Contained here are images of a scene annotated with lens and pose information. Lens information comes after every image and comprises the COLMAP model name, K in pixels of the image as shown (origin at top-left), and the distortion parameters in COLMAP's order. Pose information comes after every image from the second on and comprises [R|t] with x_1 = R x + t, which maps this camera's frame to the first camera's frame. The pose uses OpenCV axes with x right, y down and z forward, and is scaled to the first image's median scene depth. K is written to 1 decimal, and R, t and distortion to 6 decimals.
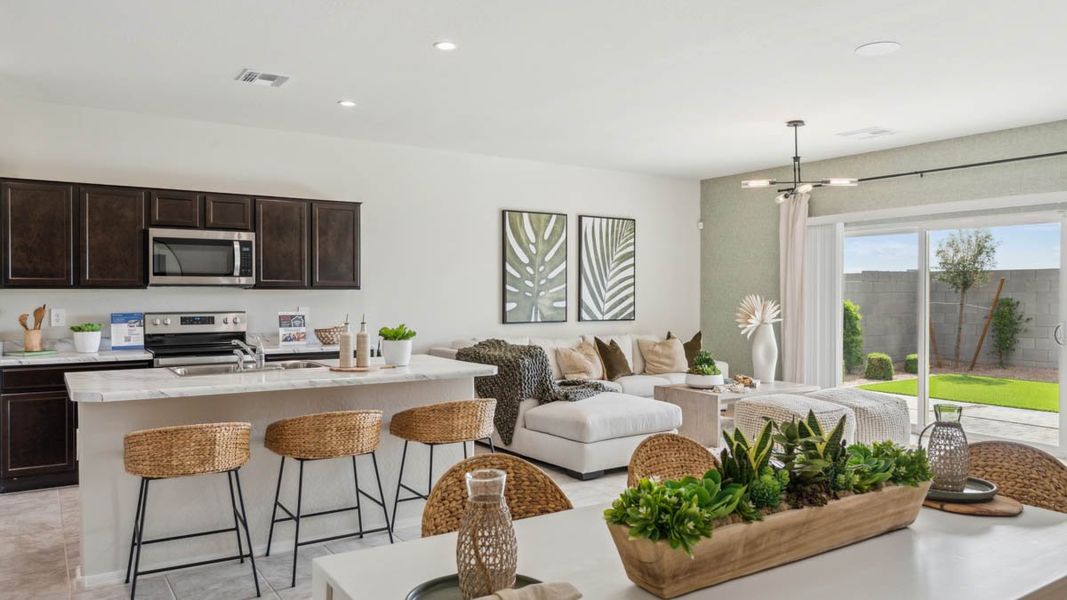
lens RADIAL K [[733.5, 0, 531.0], [0, 733.5, 298.0], [0, 0, 1]] dist [0.005036, -0.003428]
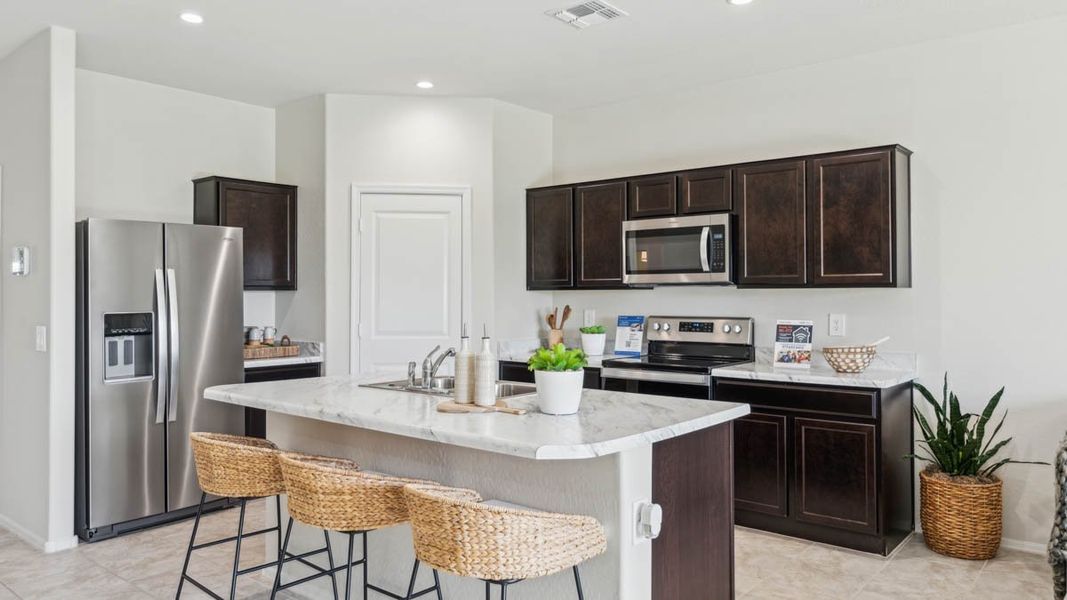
lens RADIAL K [[733.5, 0, 559.6], [0, 733.5, 287.5], [0, 0, 1]] dist [0.005036, -0.003428]
pose [[0.311783, -0.008419, -0.950116, 0.269095], [-0.001605, 0.999955, -0.009388, -0.005425], [0.950152, 0.004452, 0.311755, 0.570876]]
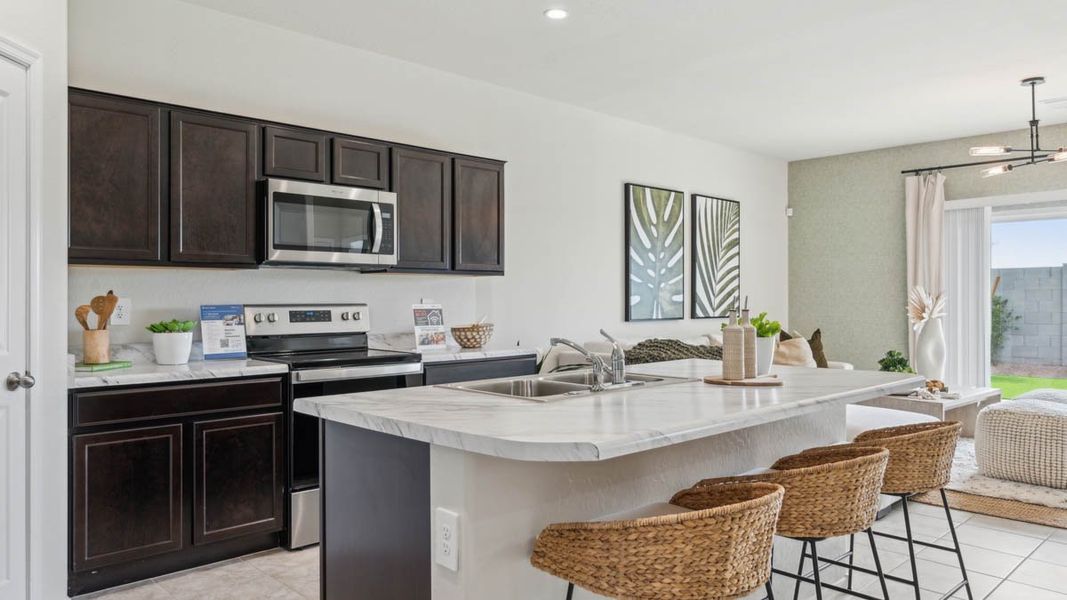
lens RADIAL K [[733.5, 0, 537.3], [0, 733.5, 294.7], [0, 0, 1]] dist [0.005036, -0.003428]
pose [[0.983746, -0.001136, 0.179561, -0.350789], [0.003414, 0.999918, -0.012377, 0.018730], [-0.179532, 0.012789, 0.983669, 0.257157]]
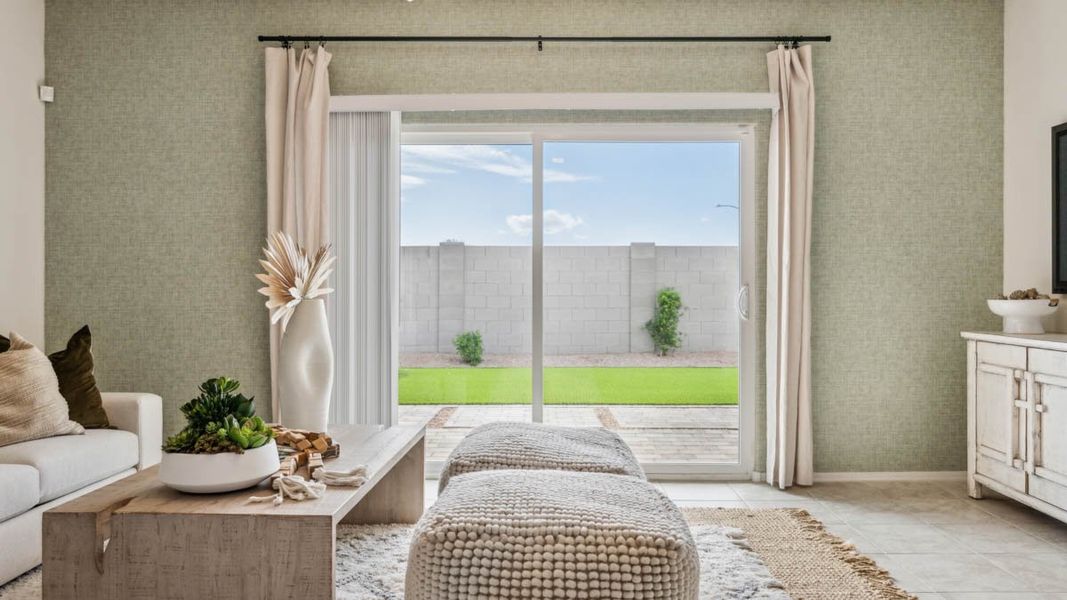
lens RADIAL K [[733.5, 0, 543.5], [0, 733.5, 282.4], [0, 0, 1]] dist [0.005036, -0.003428]
pose [[0.554880, 0.003810, 0.831922, 0.037377], [0.006820, 0.999935, -0.009129, 0.035210], [-0.831903, 0.010739, 0.554818, 0.742146]]
